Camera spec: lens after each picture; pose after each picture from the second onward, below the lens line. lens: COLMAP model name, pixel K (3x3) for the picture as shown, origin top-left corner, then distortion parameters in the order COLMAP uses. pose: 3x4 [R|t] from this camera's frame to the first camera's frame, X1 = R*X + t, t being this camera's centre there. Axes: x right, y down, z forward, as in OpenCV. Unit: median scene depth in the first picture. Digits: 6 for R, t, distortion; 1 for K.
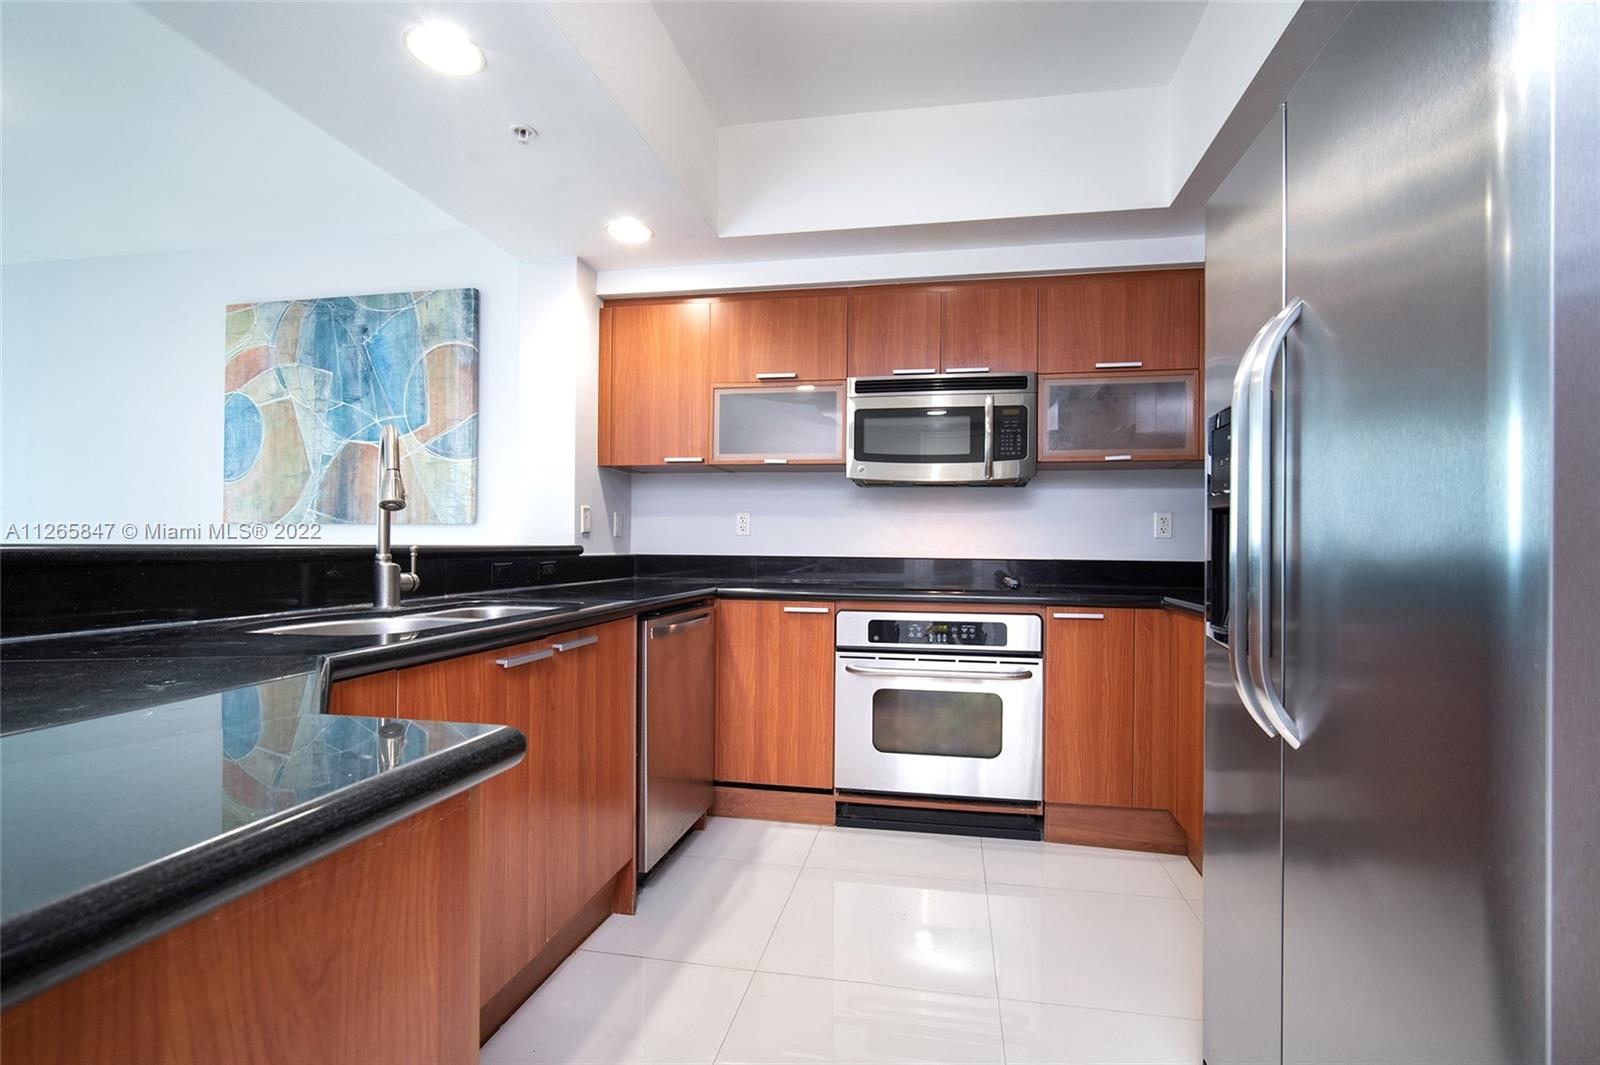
lens RADIAL K [[714.4, 0, 830.3], [0, 714.4, 540.6], [0, 0, 1]] dist [-0.010087, 0.001727]
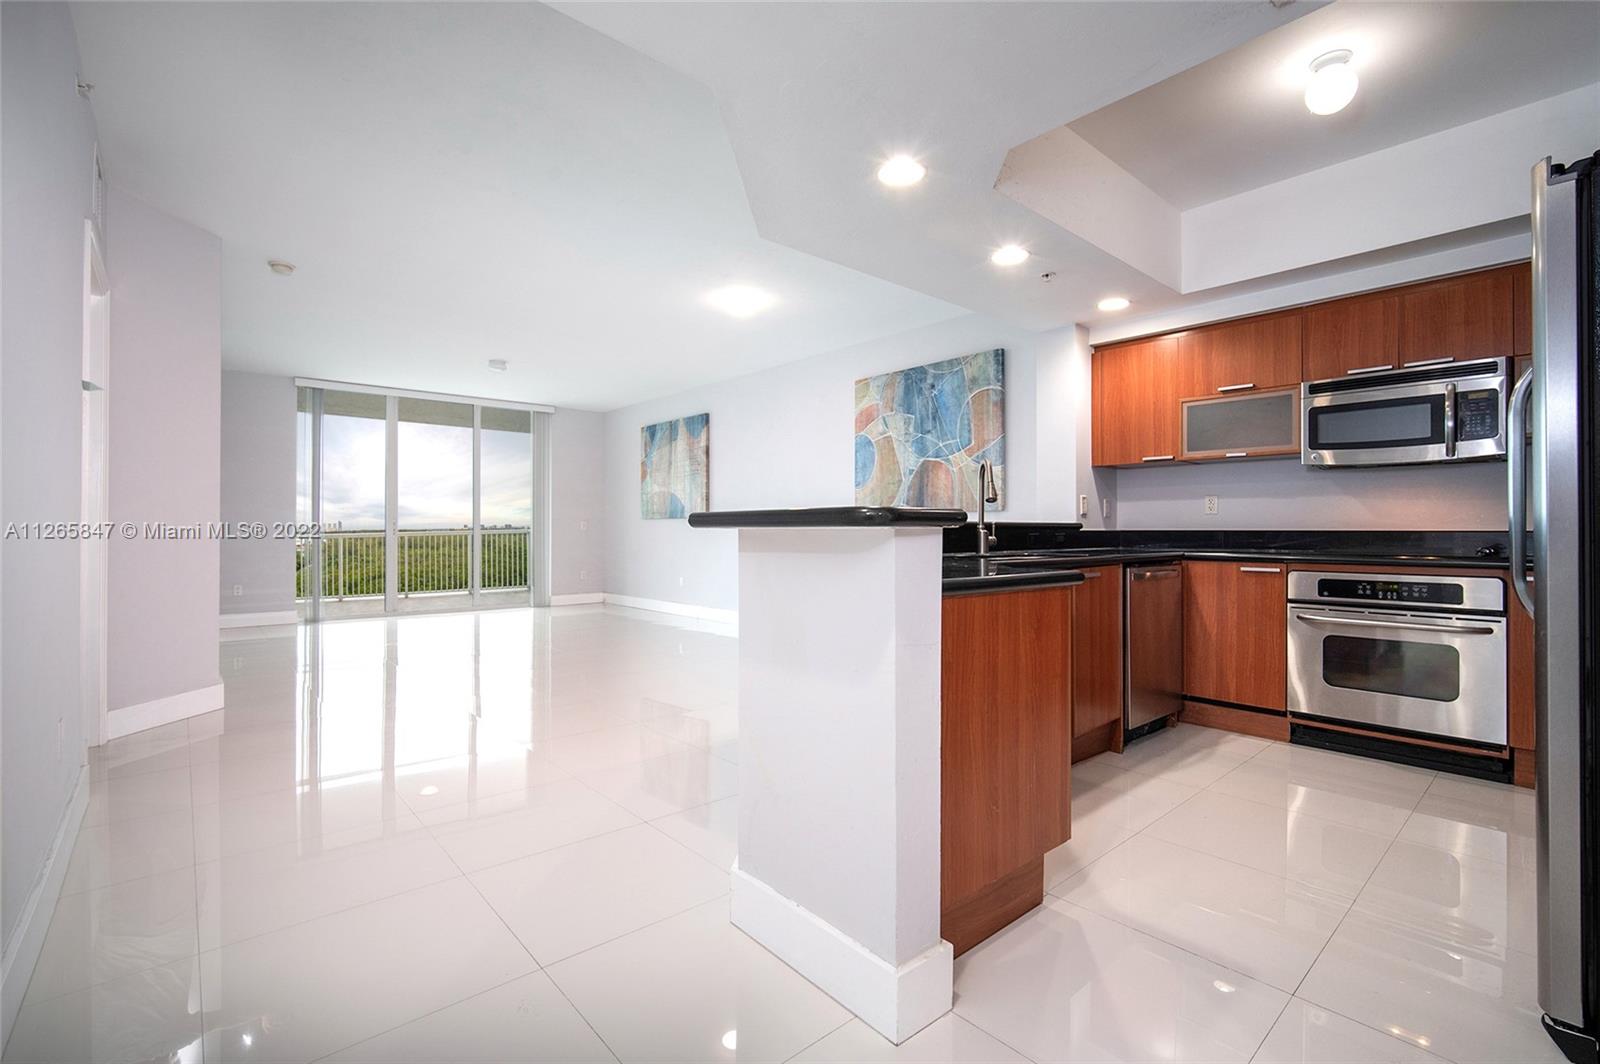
lens RADIAL K [[714.4, 0, 807.5], [0, 714.4, 530.7], [0, 0, 1]] dist [-0.010087, 0.001727]
pose [[0.780365, -0.007241, -0.625283, 0.116694], [0.009071, 0.999959, -0.000259, 0.017265], [0.625259, -0.005470, 0.780398, -0.455379]]
